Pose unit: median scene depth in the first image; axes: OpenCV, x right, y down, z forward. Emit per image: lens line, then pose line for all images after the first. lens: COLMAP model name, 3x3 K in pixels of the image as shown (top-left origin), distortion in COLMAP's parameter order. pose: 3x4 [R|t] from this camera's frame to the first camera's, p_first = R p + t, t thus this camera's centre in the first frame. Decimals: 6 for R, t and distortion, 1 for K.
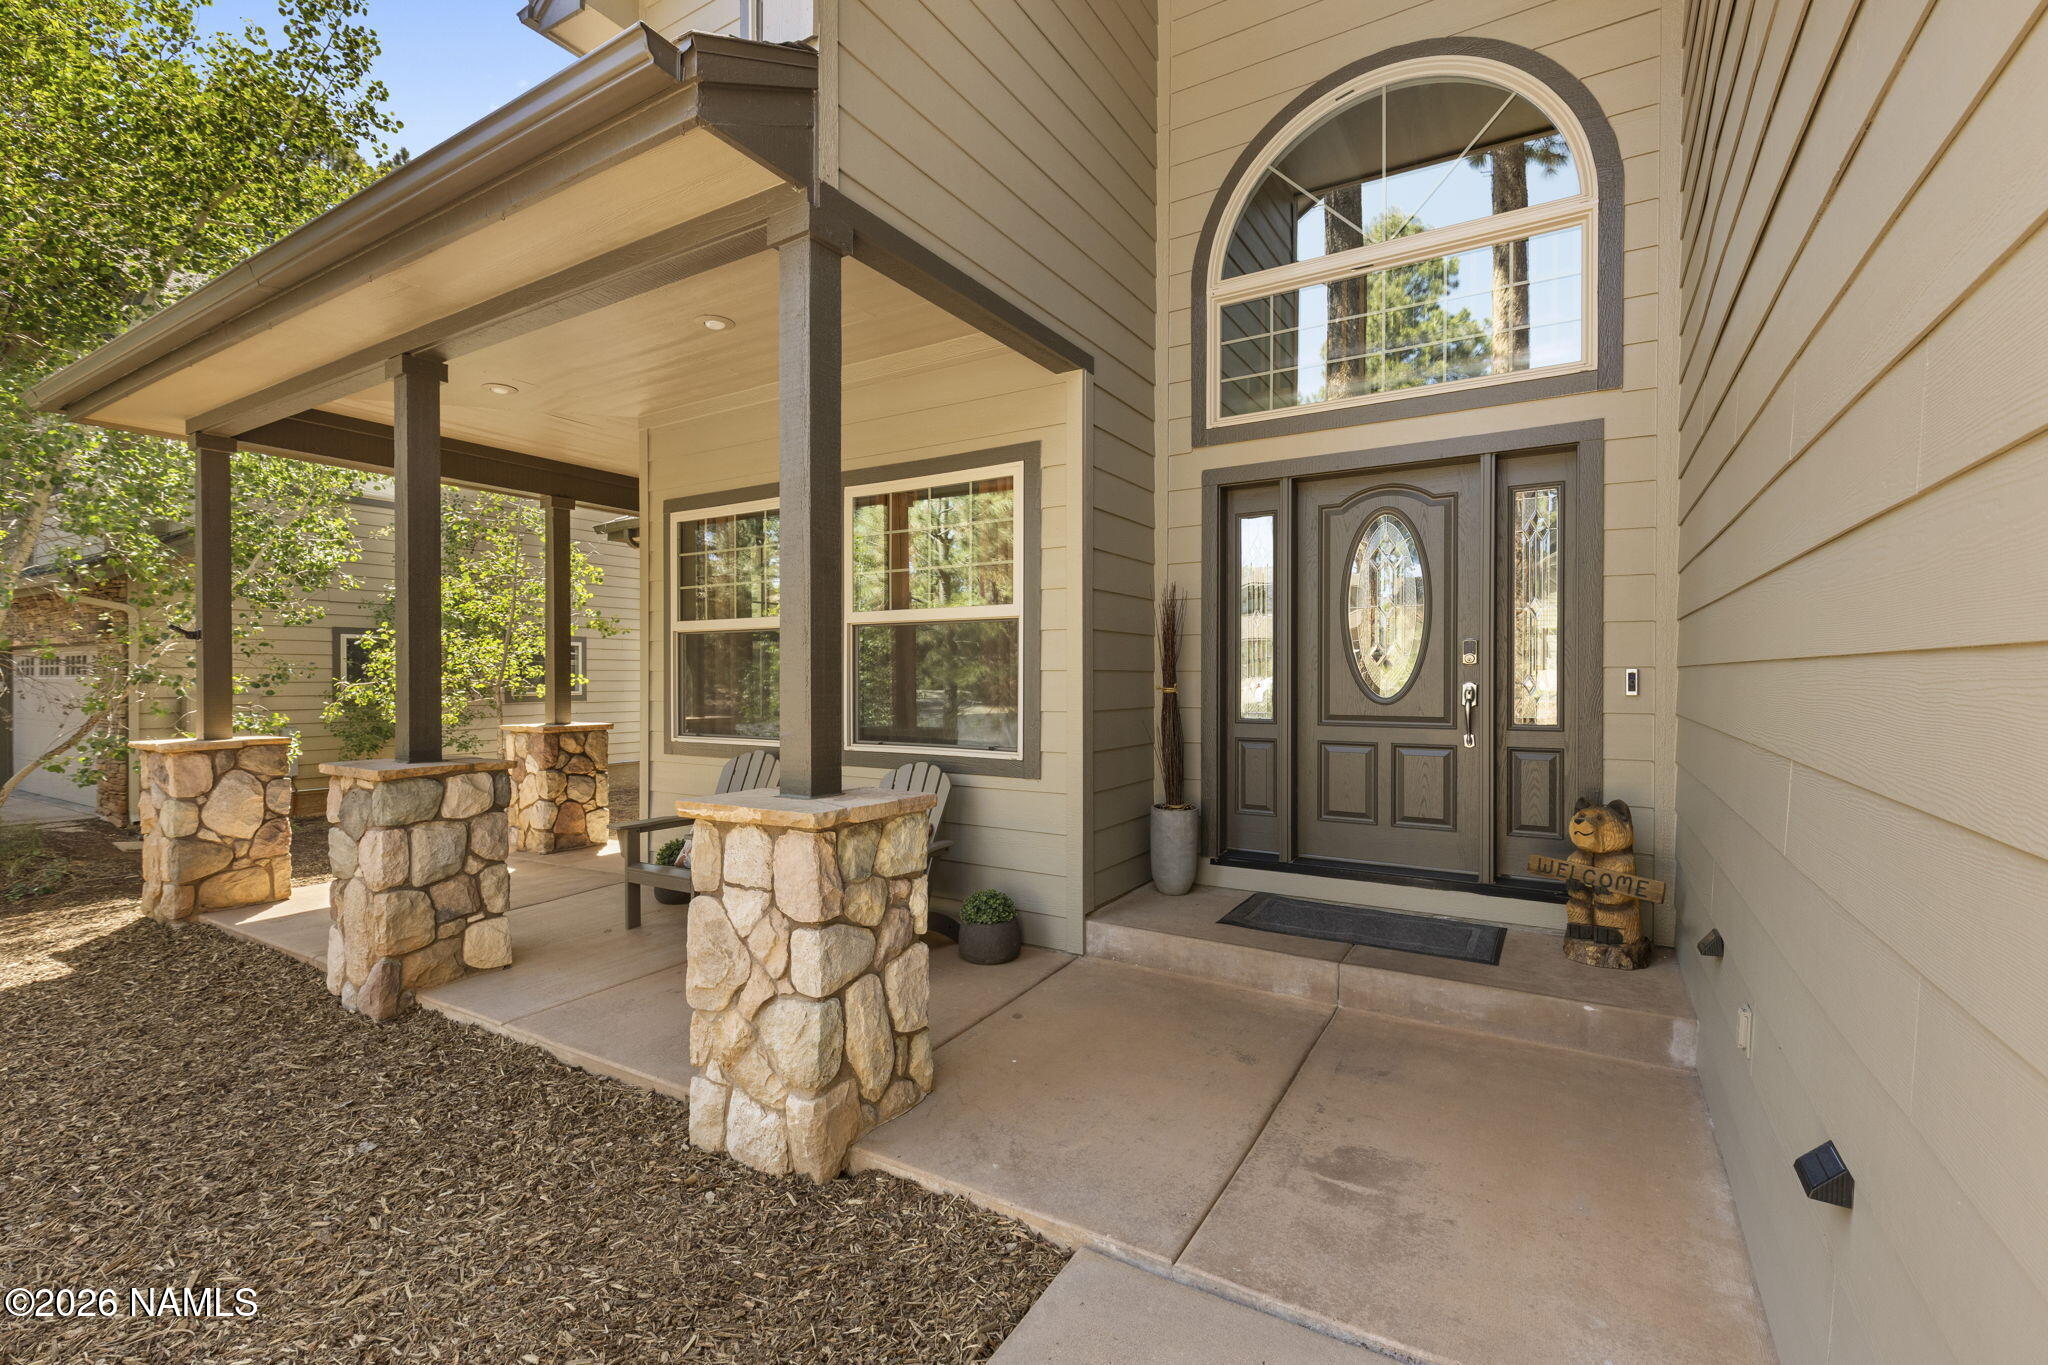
lens RADIAL K [[901.0, 0, 1009.9], [0, 901.0, 681.0], [0, 0, 1]] dist [0.002775, -0.001224]
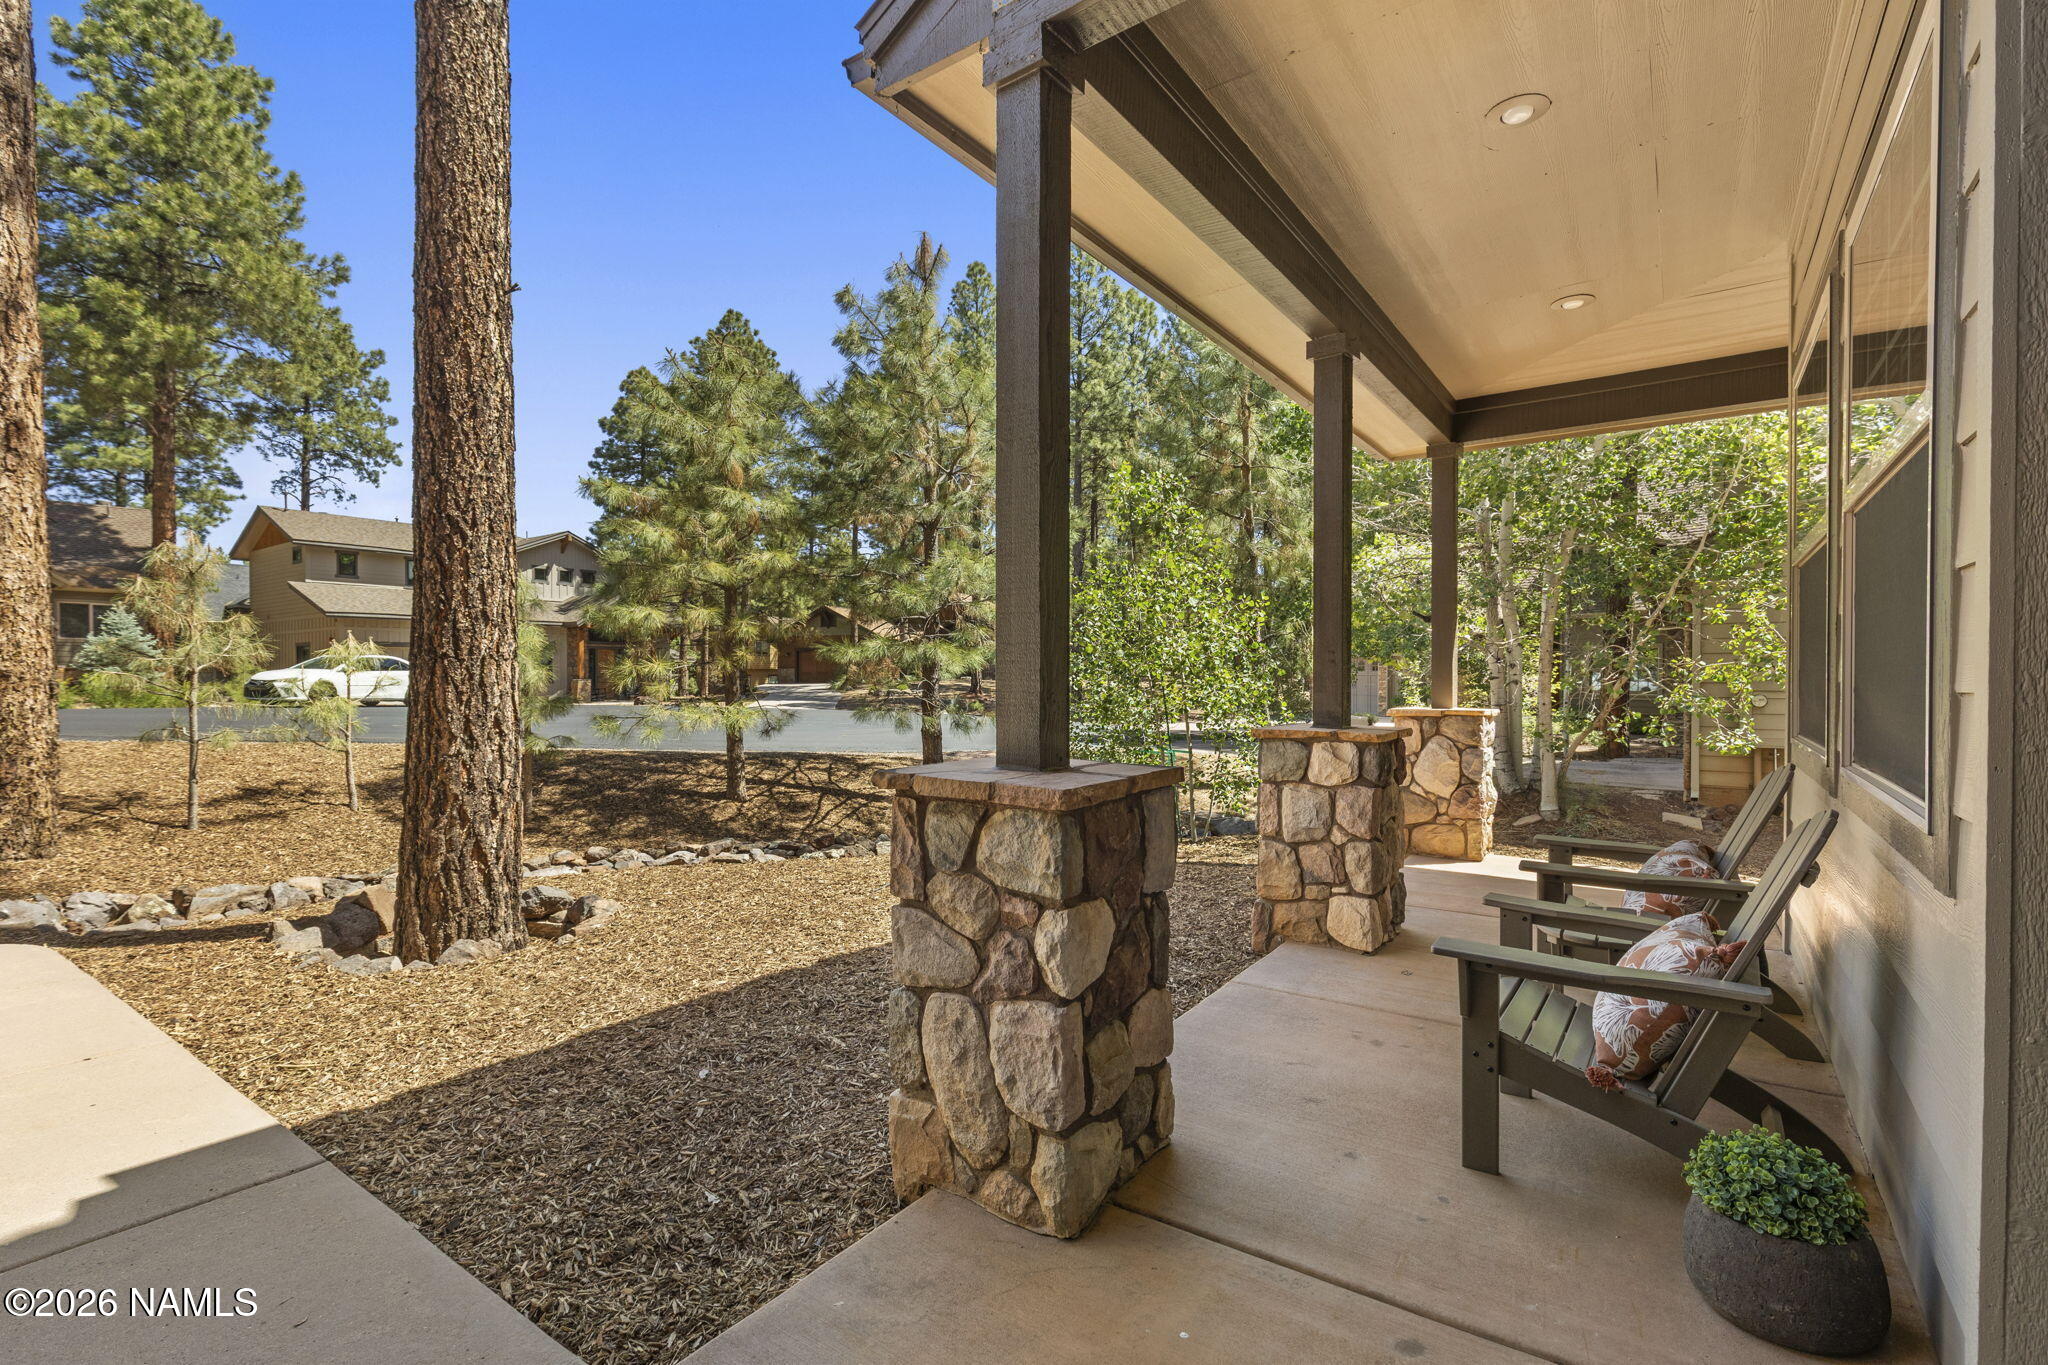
lens RADIAL K [[901.0, 0, 1014.2], [0, 901.0, 680.7], [0, 0, 1]] dist [0.002775, -0.001224]
pose [[-0.072319, 0.007338, -0.997355, 0.414060], [-0.003718, 0.999964, 0.007627, 0.030472], [0.997375, 0.004260, -0.072289, 0.735577]]
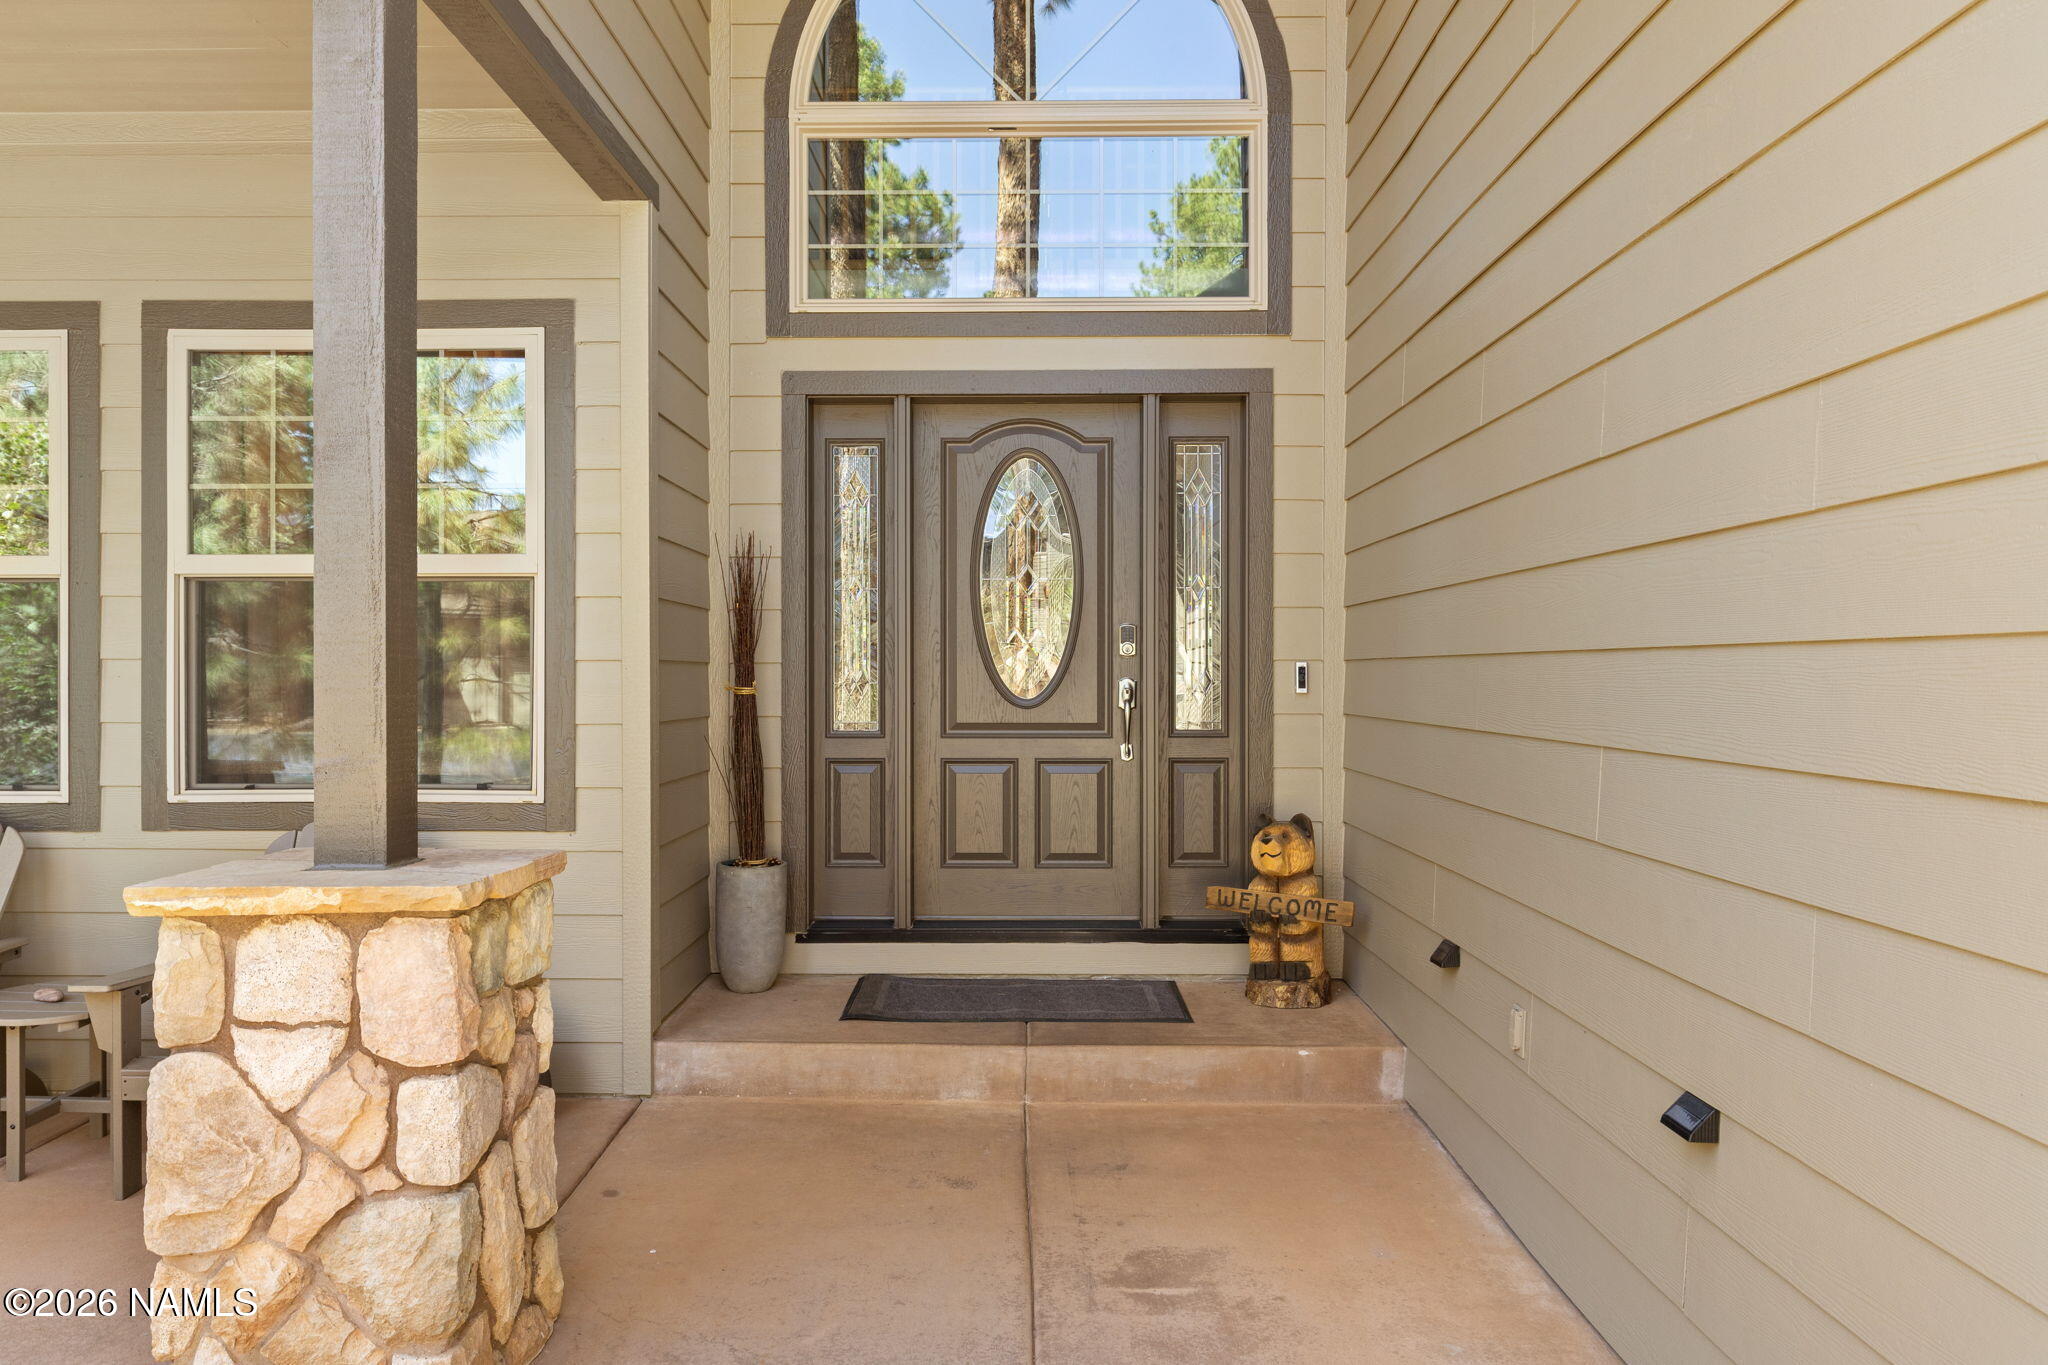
lens RADIAL K [[1394.0, 0, 1033.9], [0, 1394.0, 679.3], [0, 0, 1]] dist [-0.003017, -0.003620]
pose [[0.857677, -0.000675, 0.514188, -0.222489], [0.001992, 0.999996, -0.002010, 0.005047], [-0.514185, 0.002748, 0.857675, -0.013313]]
